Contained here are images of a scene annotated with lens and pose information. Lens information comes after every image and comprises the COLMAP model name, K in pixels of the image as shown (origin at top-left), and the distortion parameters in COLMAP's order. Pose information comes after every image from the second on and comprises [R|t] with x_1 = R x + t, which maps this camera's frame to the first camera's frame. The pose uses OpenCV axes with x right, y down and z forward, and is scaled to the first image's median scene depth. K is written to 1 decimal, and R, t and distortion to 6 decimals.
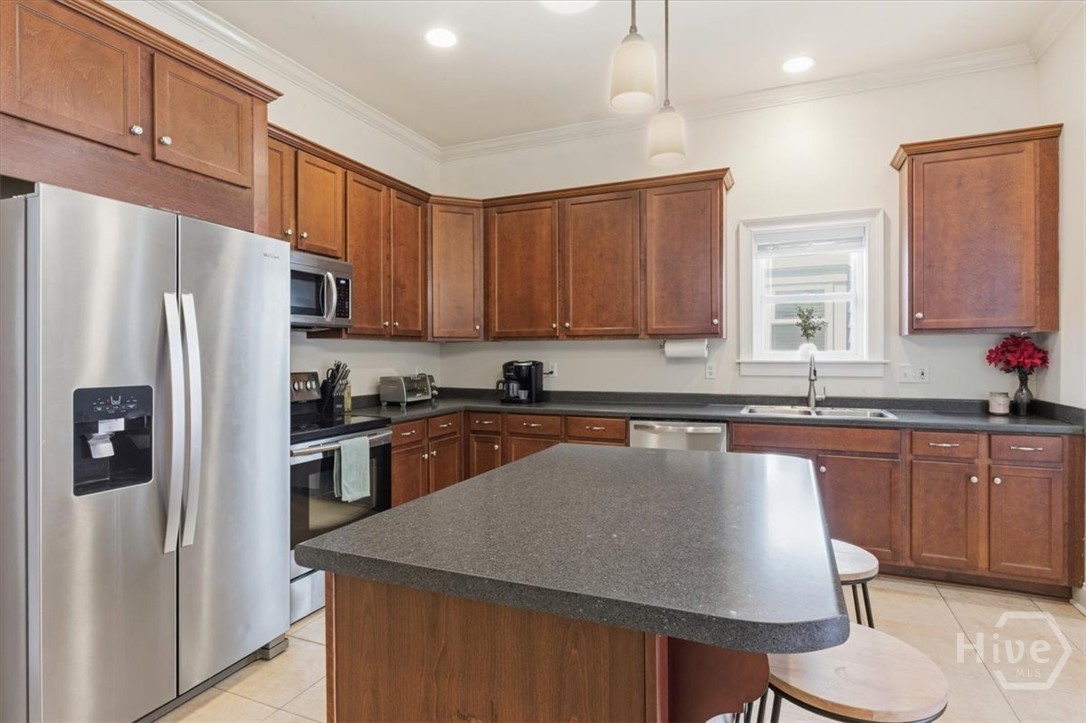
lens RADIAL K [[562.4, 0, 546.6], [0, 562.4, 360.2], [0, 0, 1]] dist [0.005004, -0.000085]
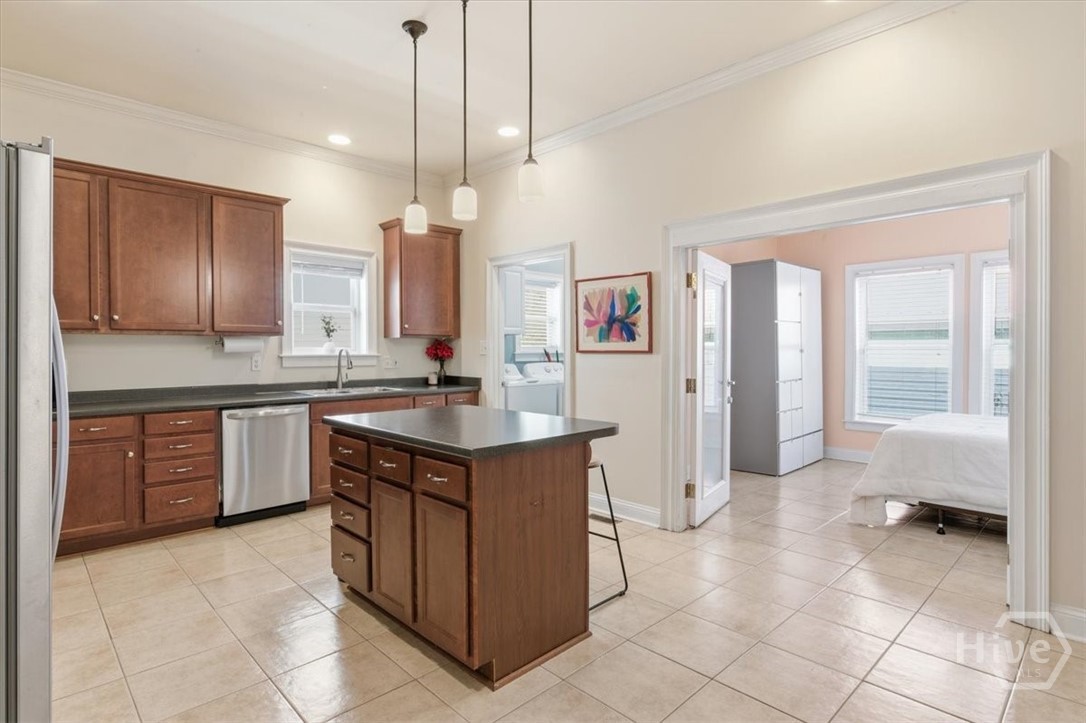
lens RADIAL K [[562.4, 0, 544.7], [0, 562.4, 359.2], [0, 0, 1]] dist [0.005004, -0.000085]
pose [[0.389956, -0.013372, 0.920736, -0.654625], [0.008775, 0.999903, 0.010805, 0.001404], [-0.920792, 0.003866, 0.390036, 0.002731]]
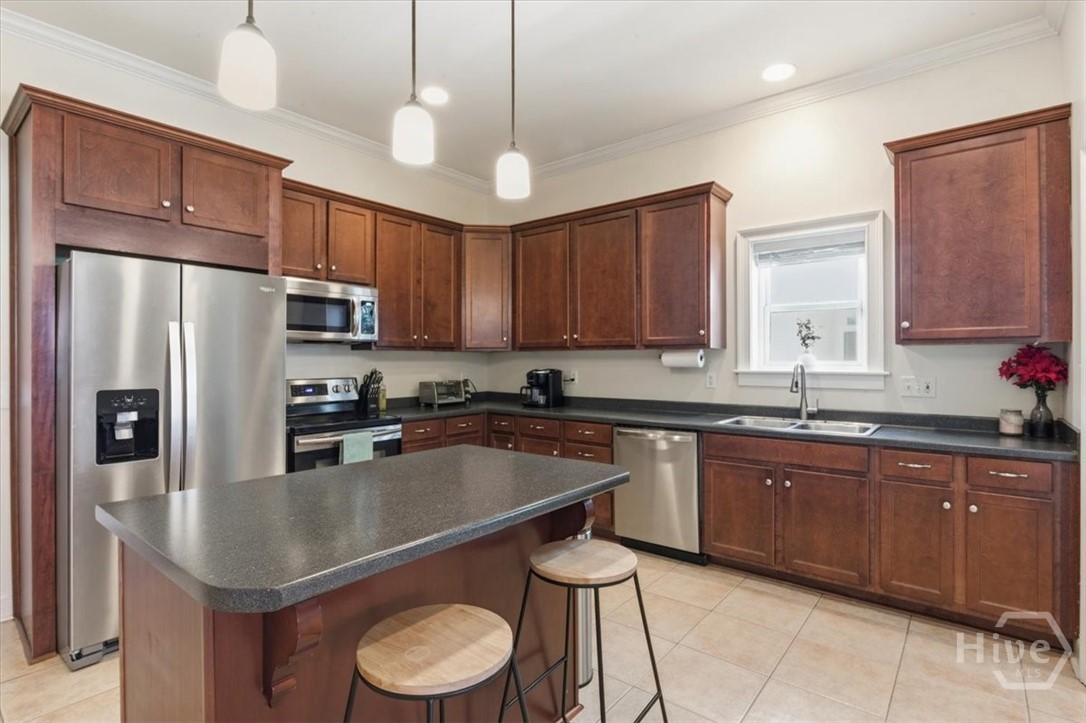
lens RADIAL K [[528.3, 0, 548.2], [0, 528.3, 360.5], [0, 0, 1]] dist [-0.000094, -0.000875]
pose [[0.962908, 0.003111, -0.269811, 0.320369], [-0.004990, 0.999968, -0.006279, -0.011829], [0.269782, 0.007393, 0.962893, 0.004120]]
